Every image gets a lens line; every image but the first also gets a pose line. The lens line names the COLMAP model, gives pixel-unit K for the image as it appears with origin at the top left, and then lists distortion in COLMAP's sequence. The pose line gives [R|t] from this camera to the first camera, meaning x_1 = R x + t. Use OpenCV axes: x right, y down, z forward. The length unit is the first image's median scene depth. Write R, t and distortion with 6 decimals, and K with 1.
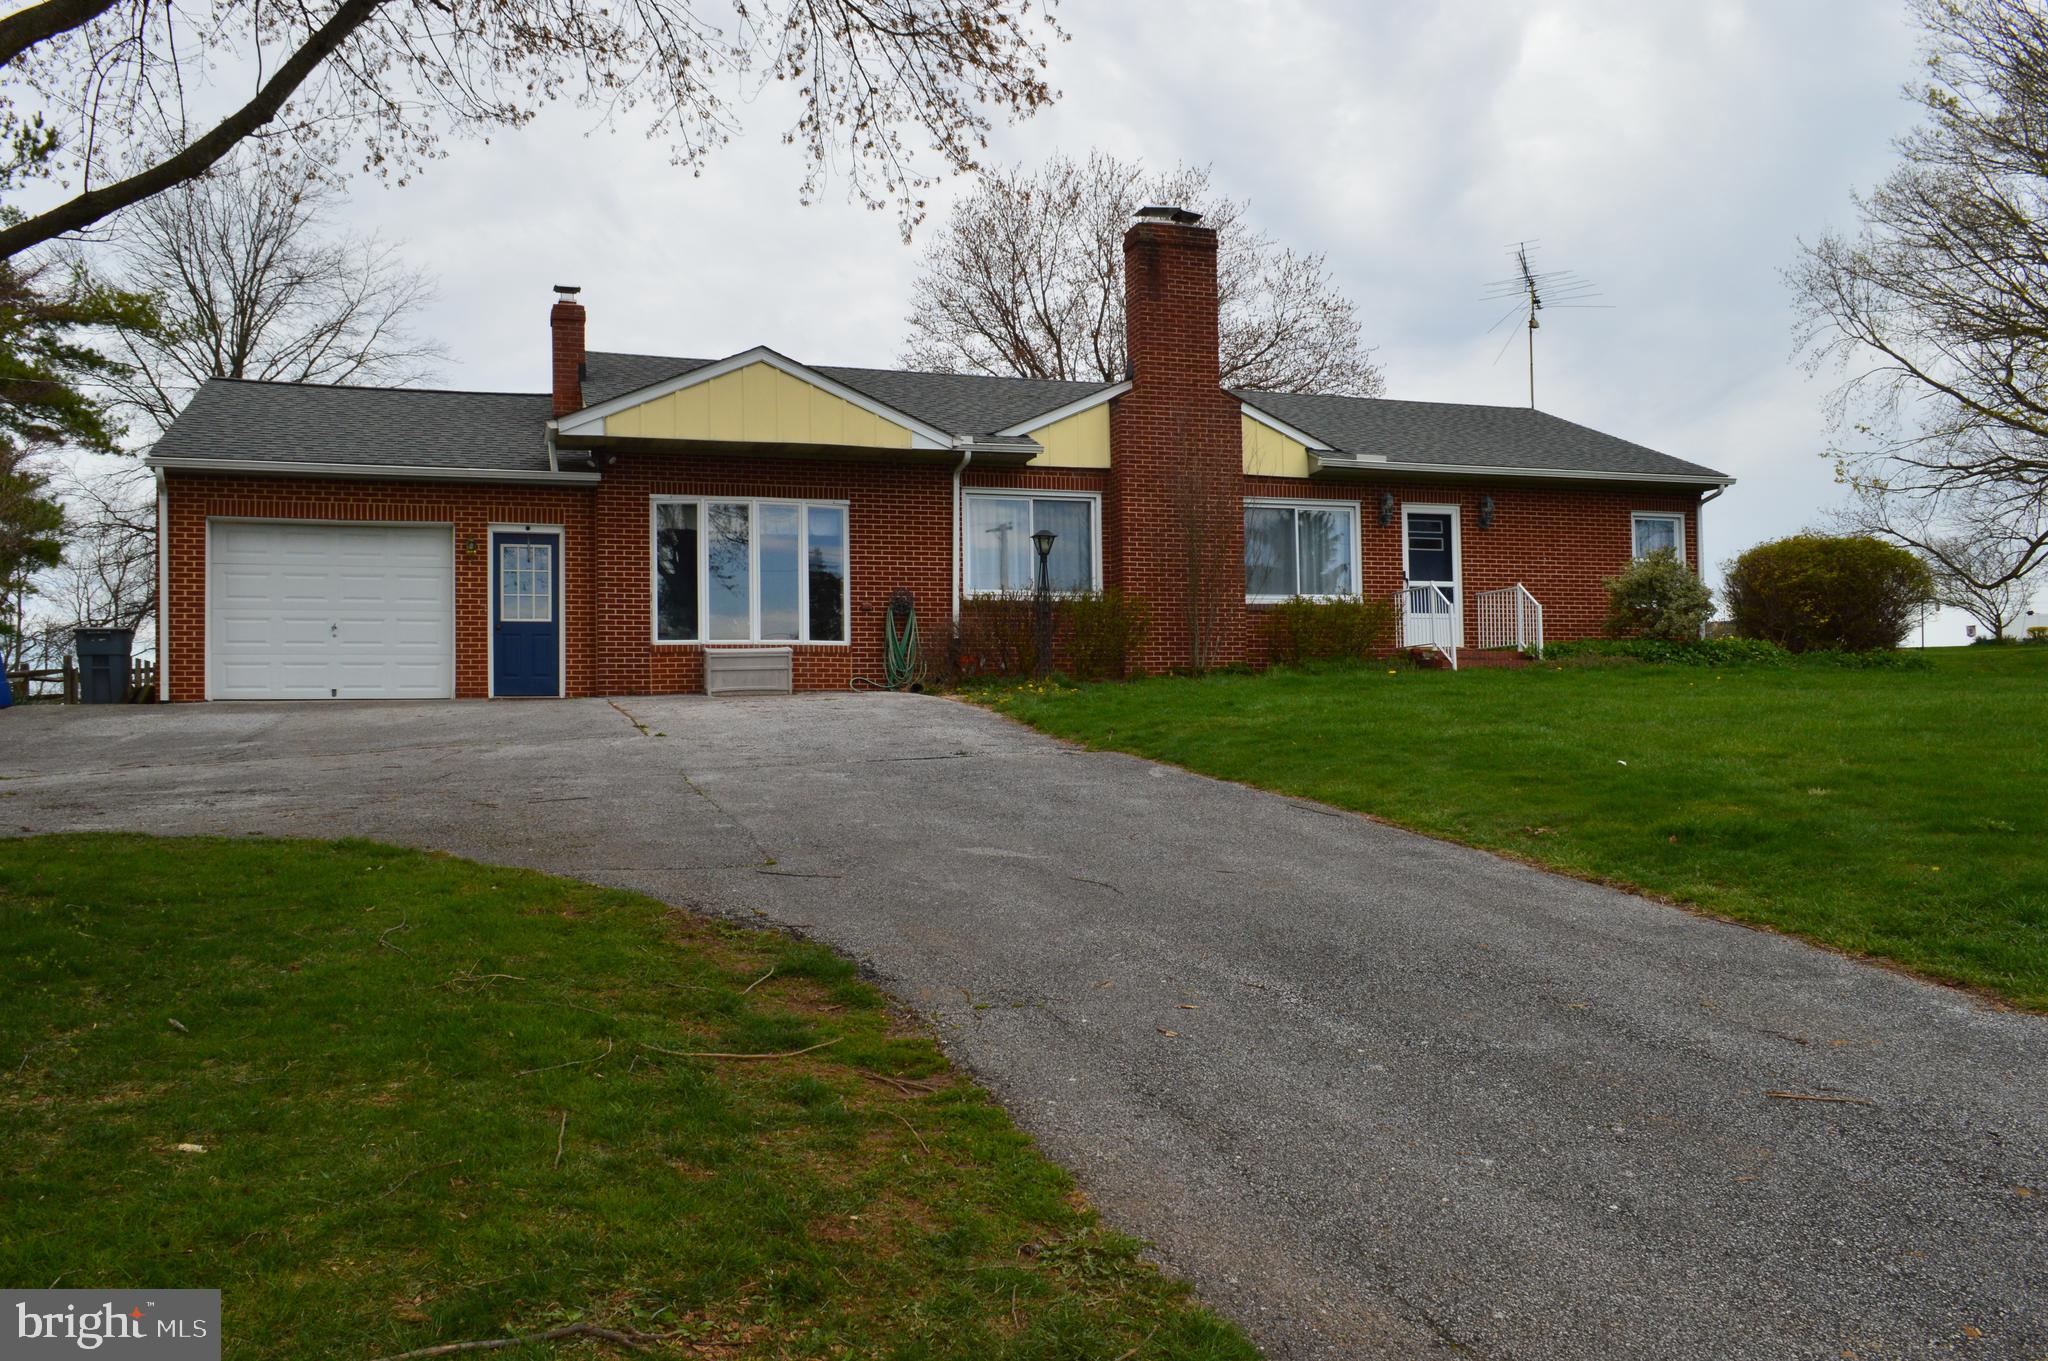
lens RADIAL K [[1621.3, 0, 1018.3], [0, 1621.3, 682.1], [0, 0, 1]] dist [-0.010269, 0.003493]
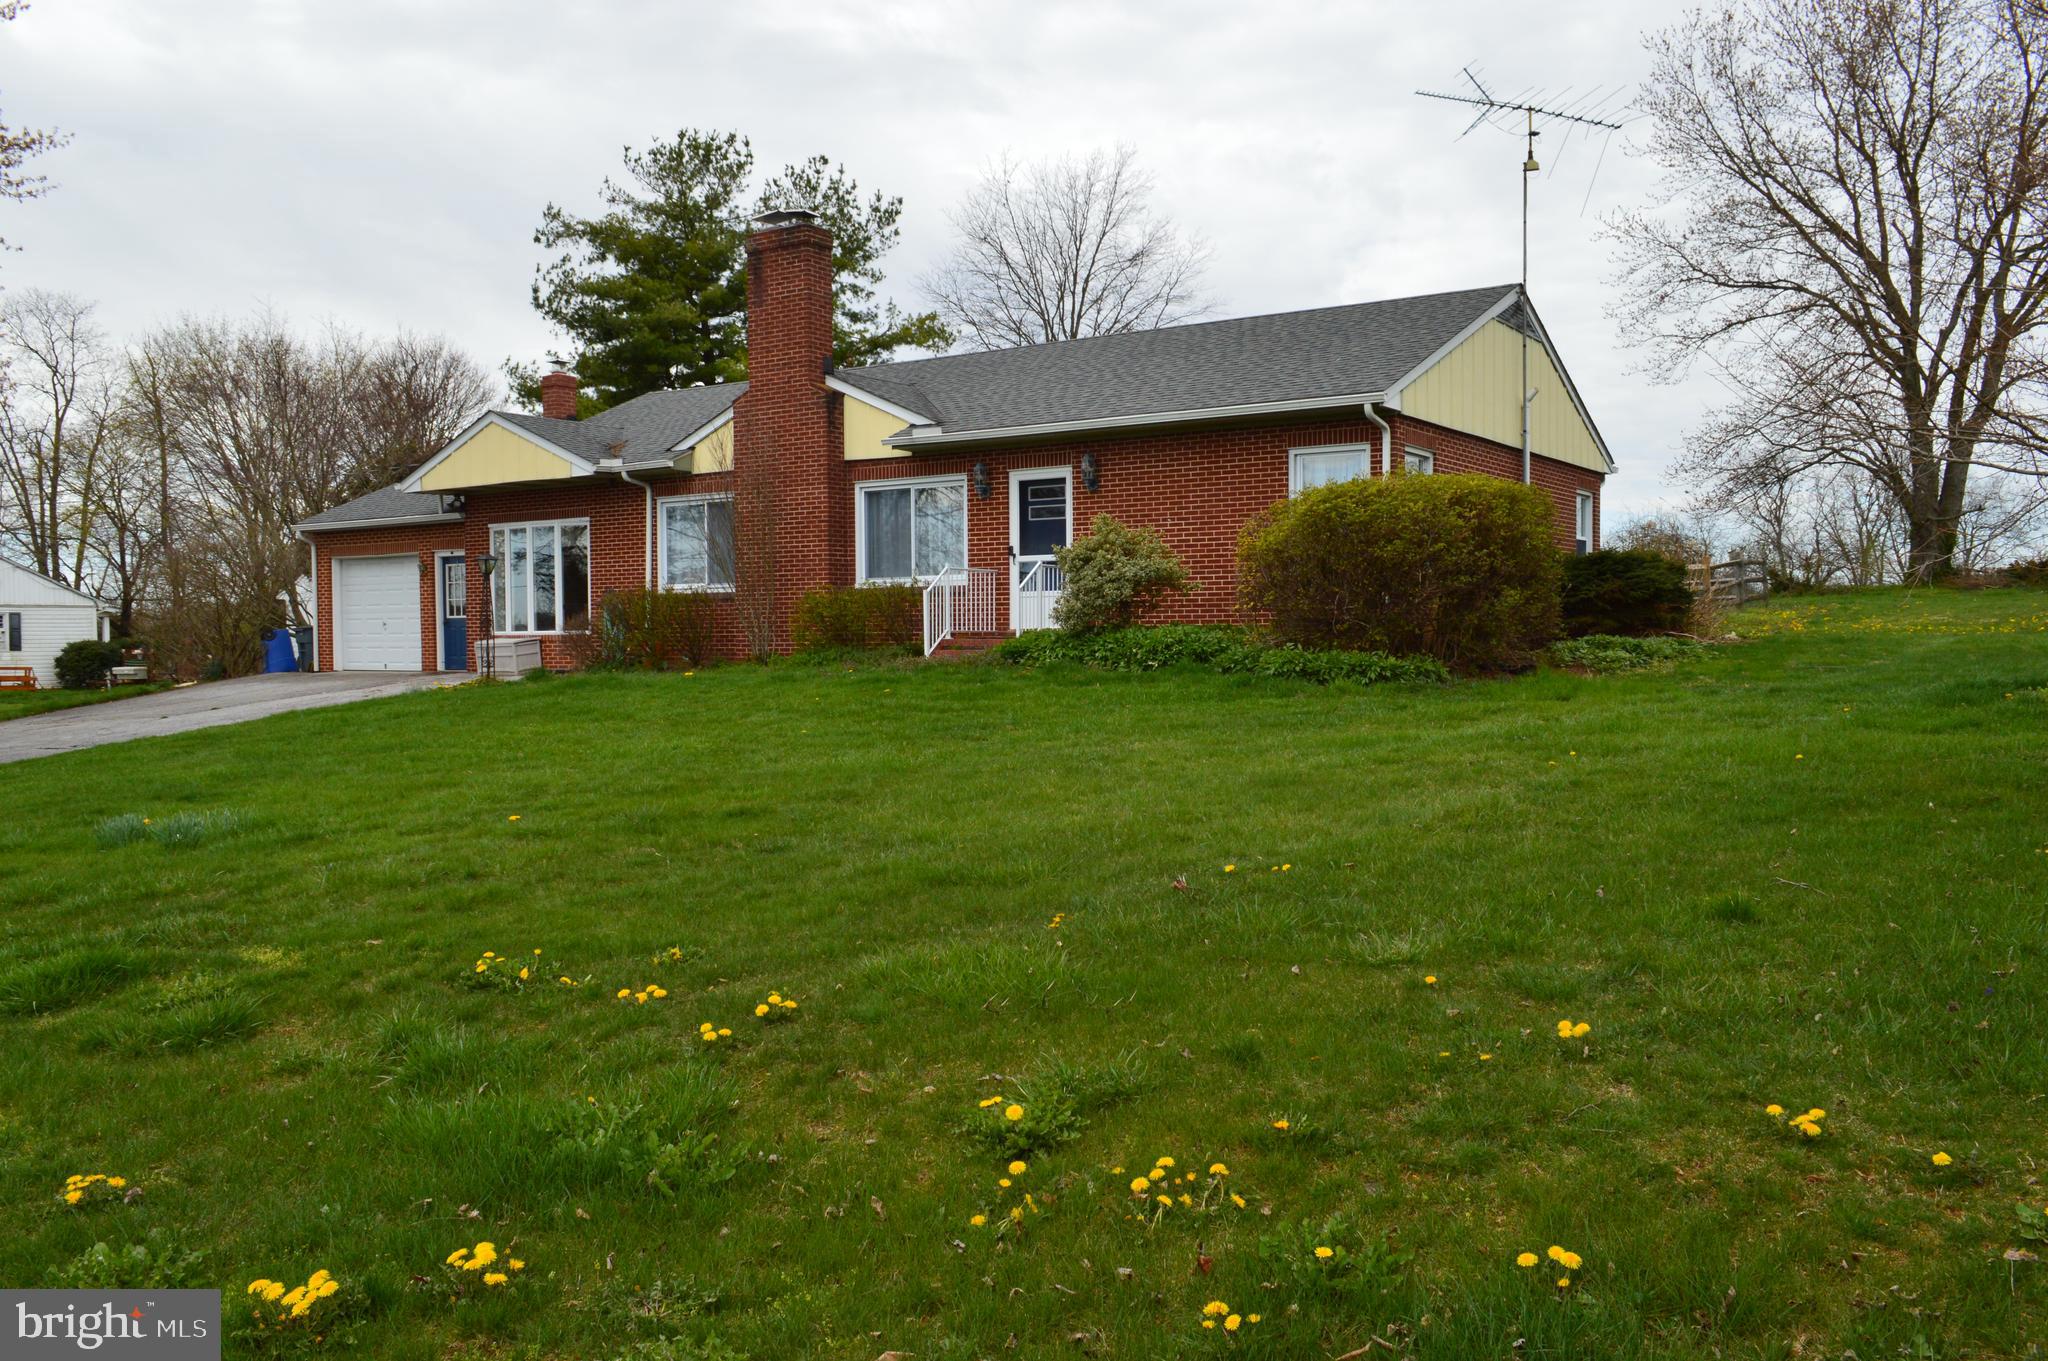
lens RADIAL K [[1621.3, 0, 1024.9], [0, 1621.3, 676.9], [0, 0, 1]] dist [-0.010269, 0.003493]
pose [[0.607243, 0.025512, -0.794107, 1.053983], [0.014679, 0.998953, 0.043318, -0.037538], [0.794381, -0.037961, 0.606233, 0.495106]]
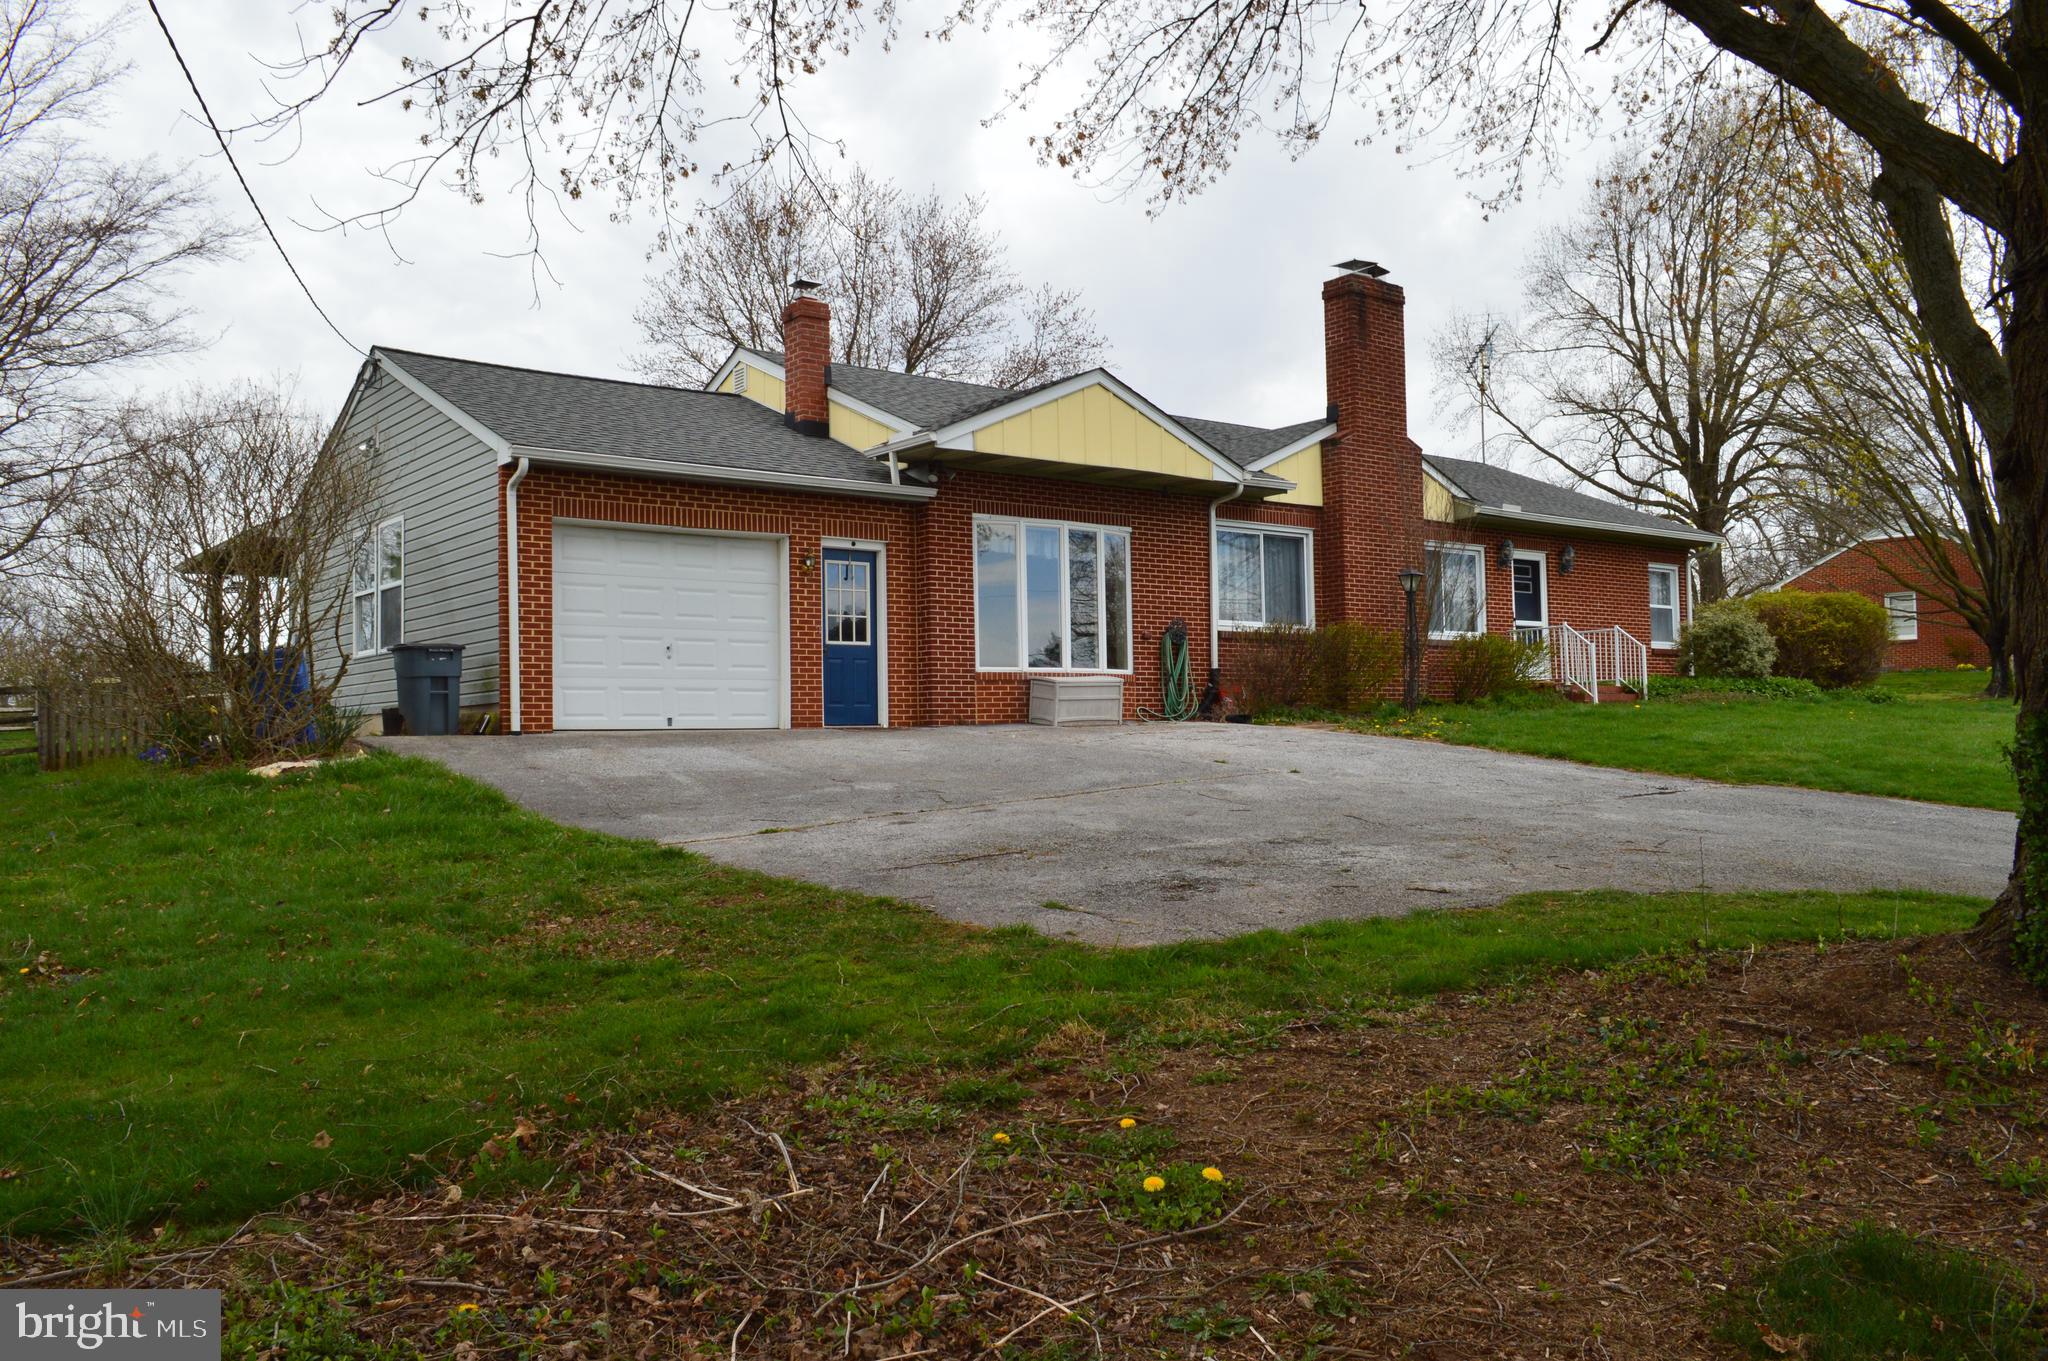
lens RADIAL K [[1621.3, 0, 1024.3], [0, 1621.3, 674.3], [0, 0, 1]] dist [-0.010269, 0.003493]
pose [[0.937392, 0.013998, 0.347995, -0.493766], [-0.010530, 0.999874, -0.011854, -0.009970], [-0.348117, 0.007448, 0.937421, 0.094743]]
